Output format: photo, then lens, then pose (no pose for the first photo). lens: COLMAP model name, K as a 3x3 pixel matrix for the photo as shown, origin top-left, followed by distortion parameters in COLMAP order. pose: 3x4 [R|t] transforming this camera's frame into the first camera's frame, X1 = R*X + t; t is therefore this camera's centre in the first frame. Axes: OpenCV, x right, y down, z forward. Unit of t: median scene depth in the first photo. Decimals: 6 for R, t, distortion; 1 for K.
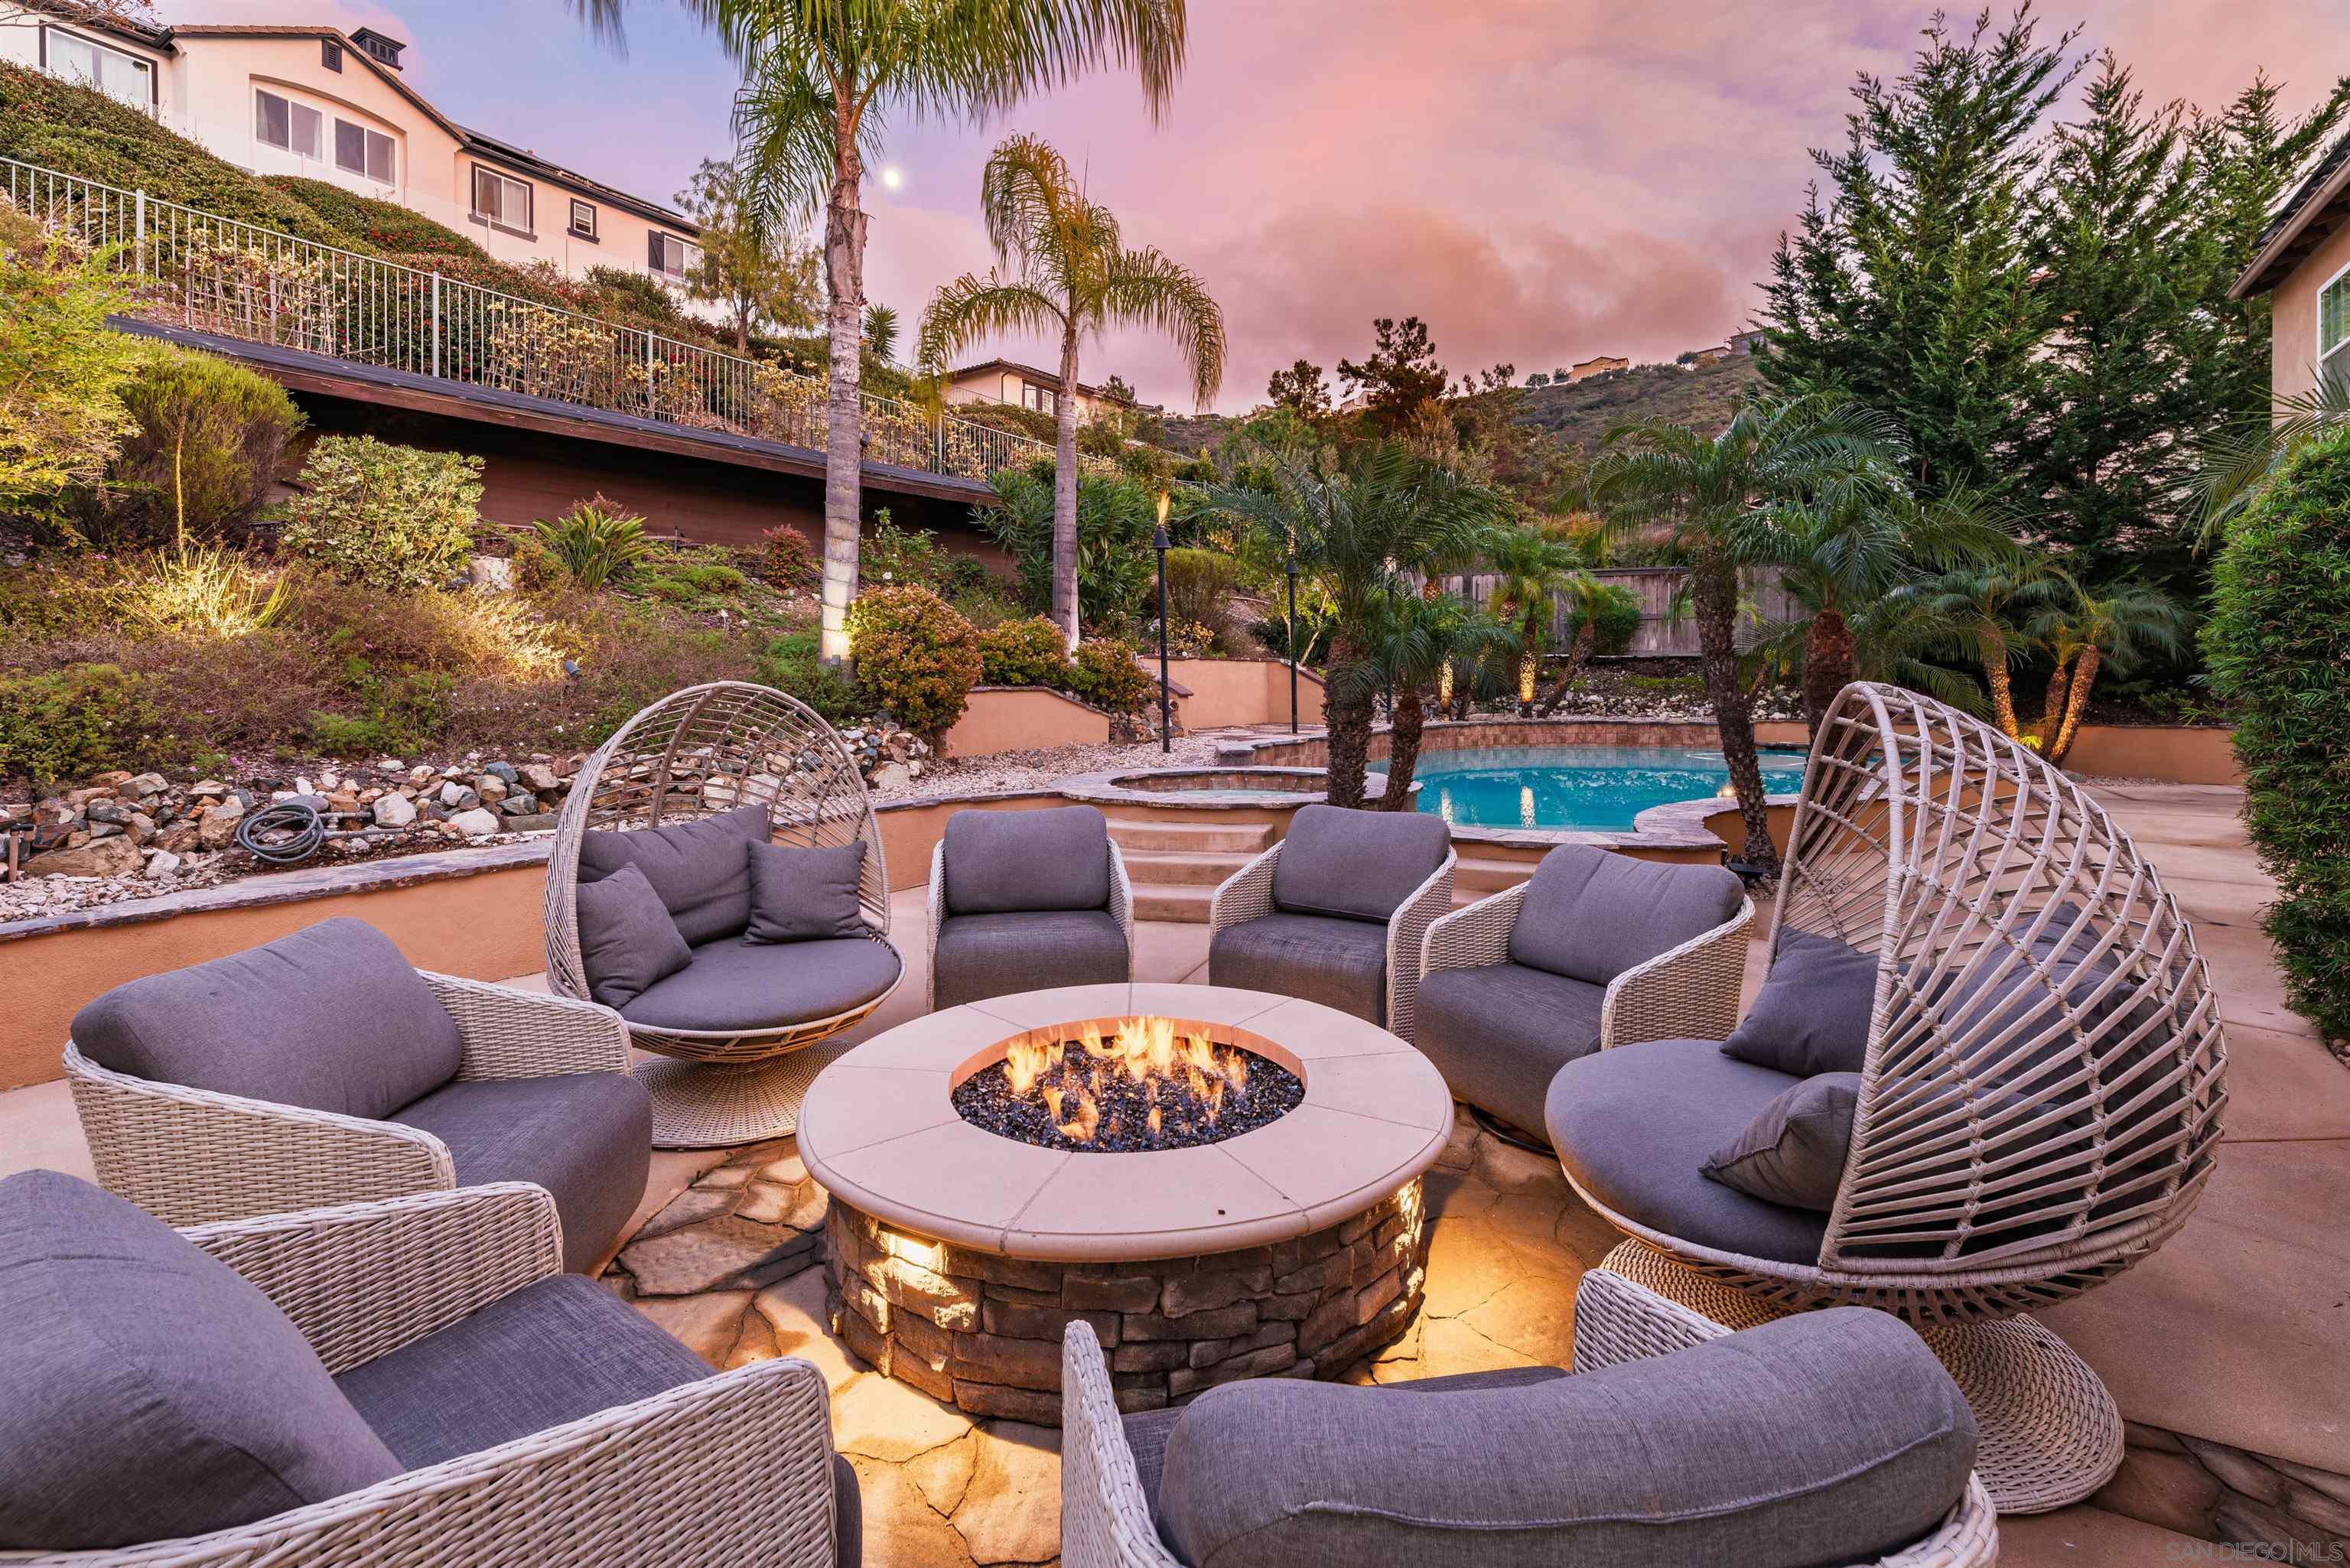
lens RADIAL K [[1022.5, 0, 1172.5], [0, 1022.5, 663.1], [0, 0, 1]] dist [0.000064, 0.000046]
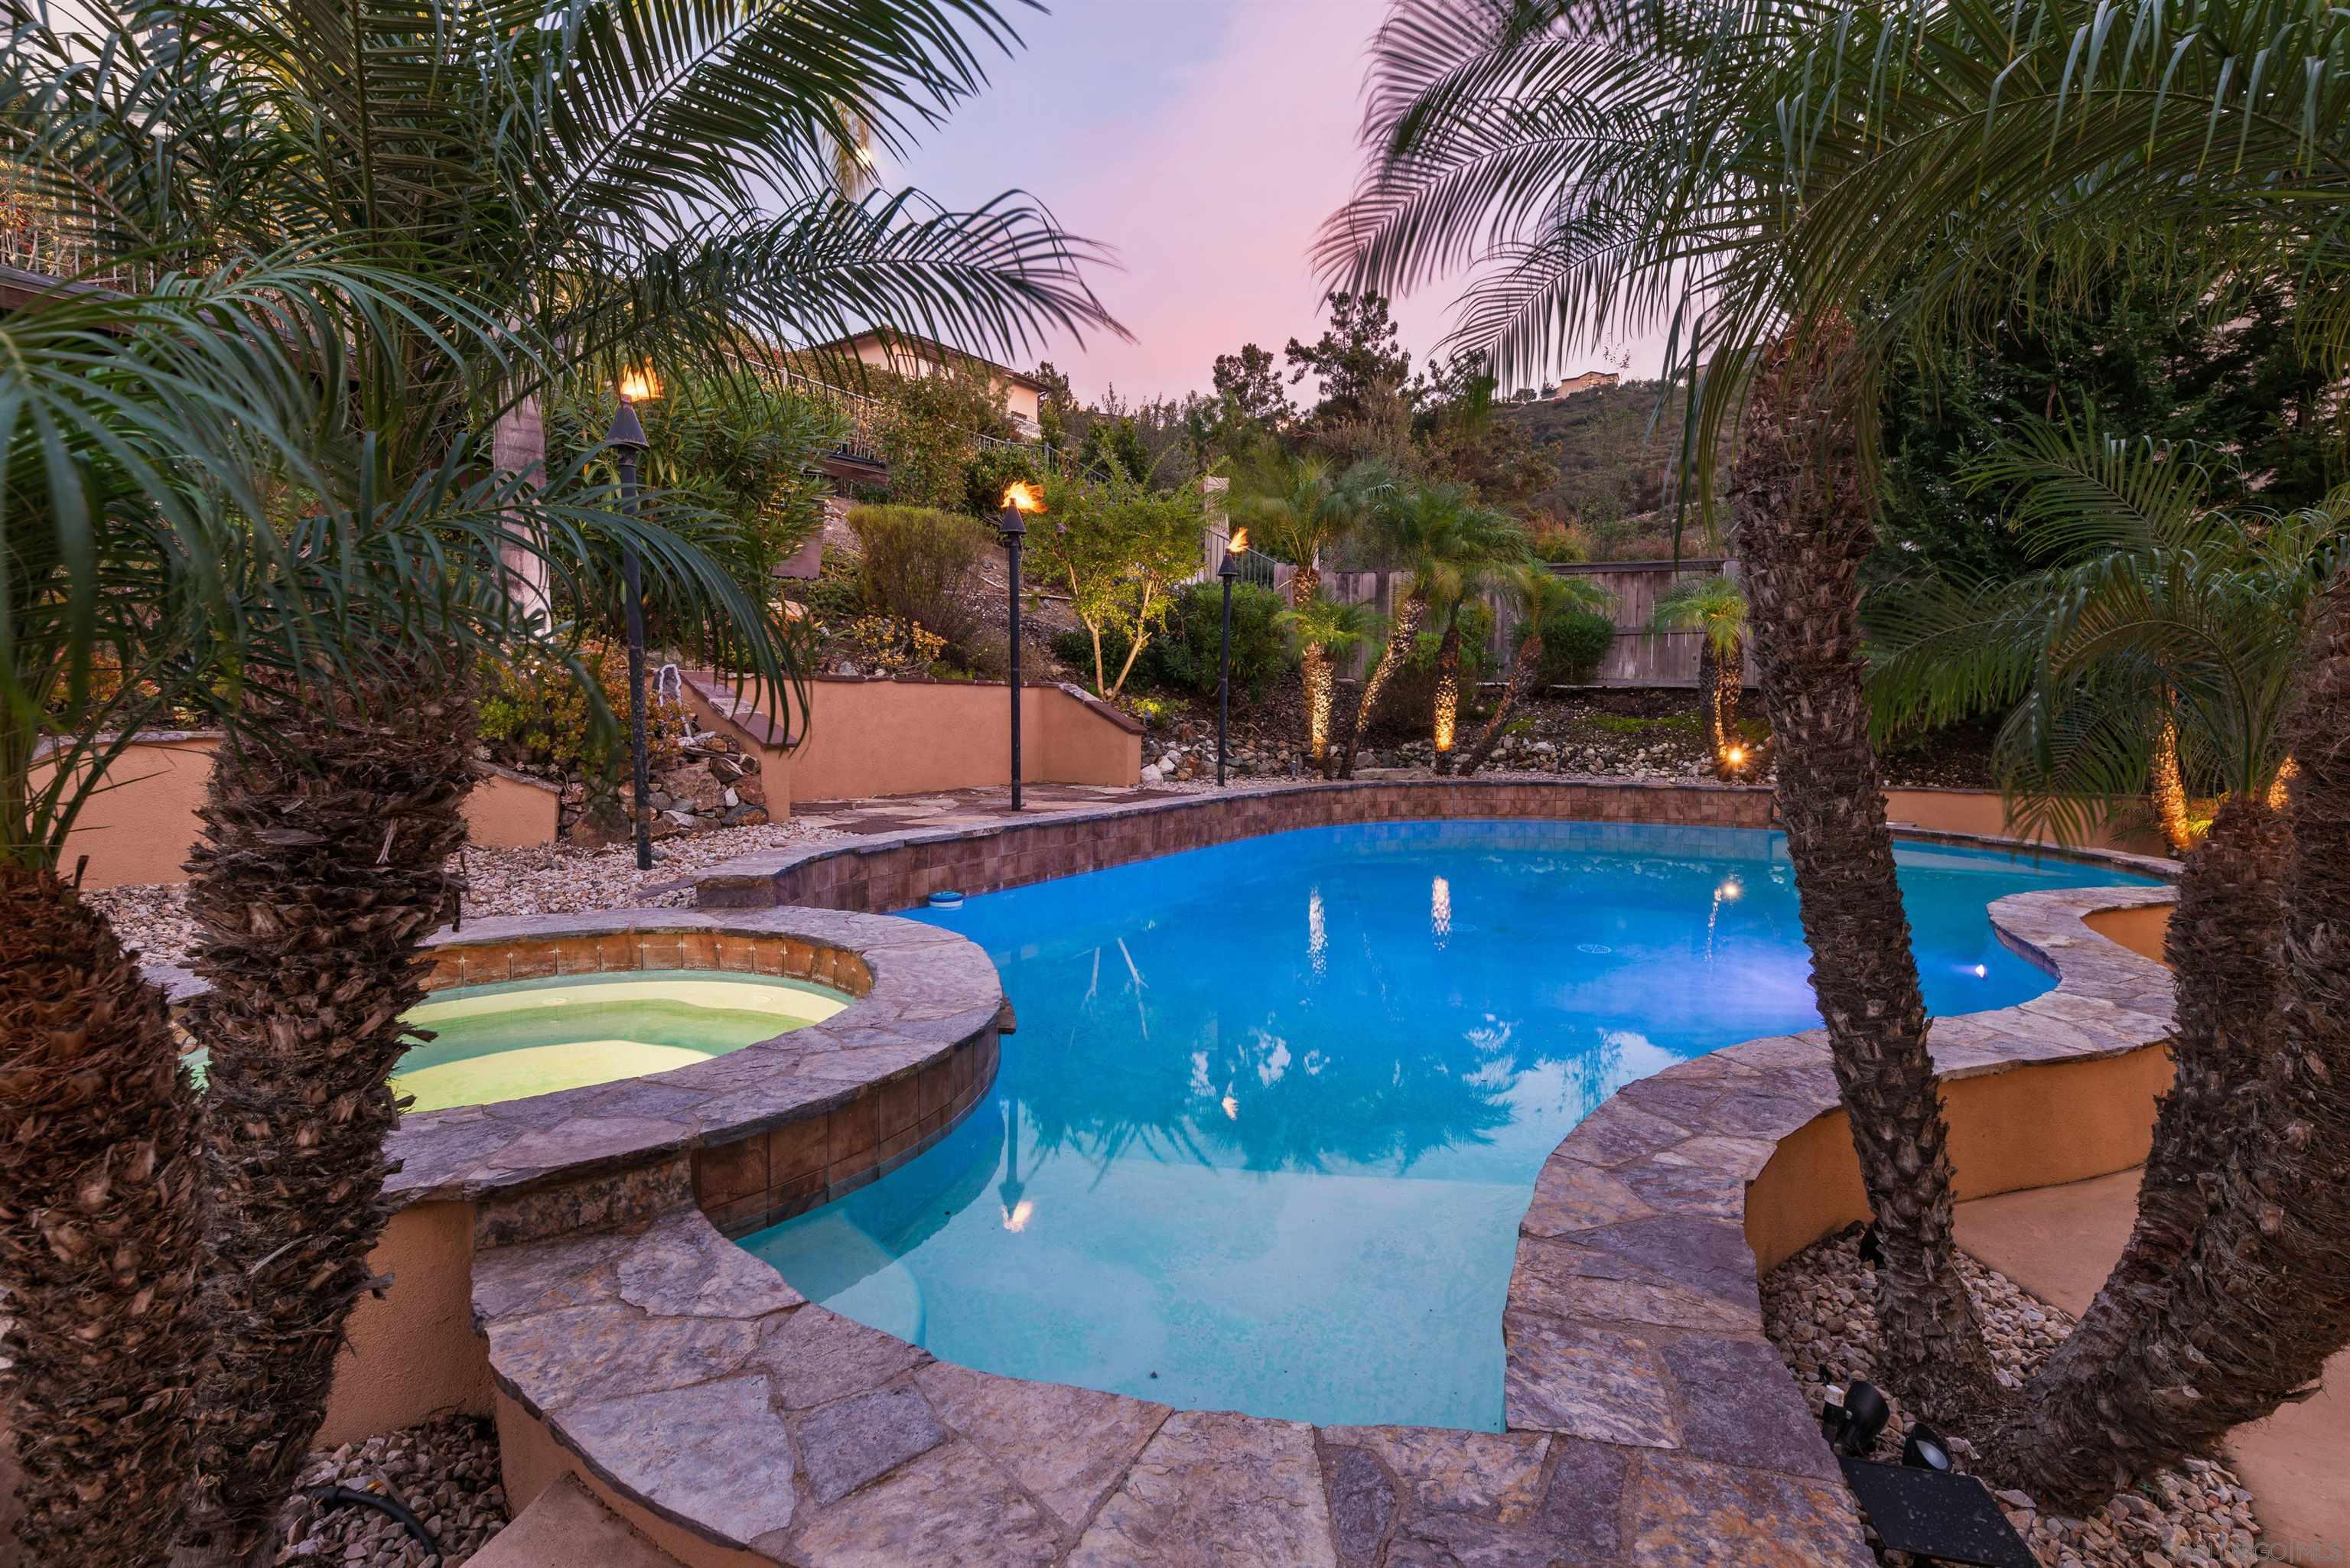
lens RADIAL K [[1120.4, 0, 1176.8], [0, 1120.4, 744.2], [0, 0, 1]] dist [-0.000920, -0.000126]
pose [[0.998539, 0.010041, 0.053103, 0.112164], [-0.012588, 0.998775, 0.047844, -0.000100], [-0.052558, -0.048443, 0.997442, 0.231909]]
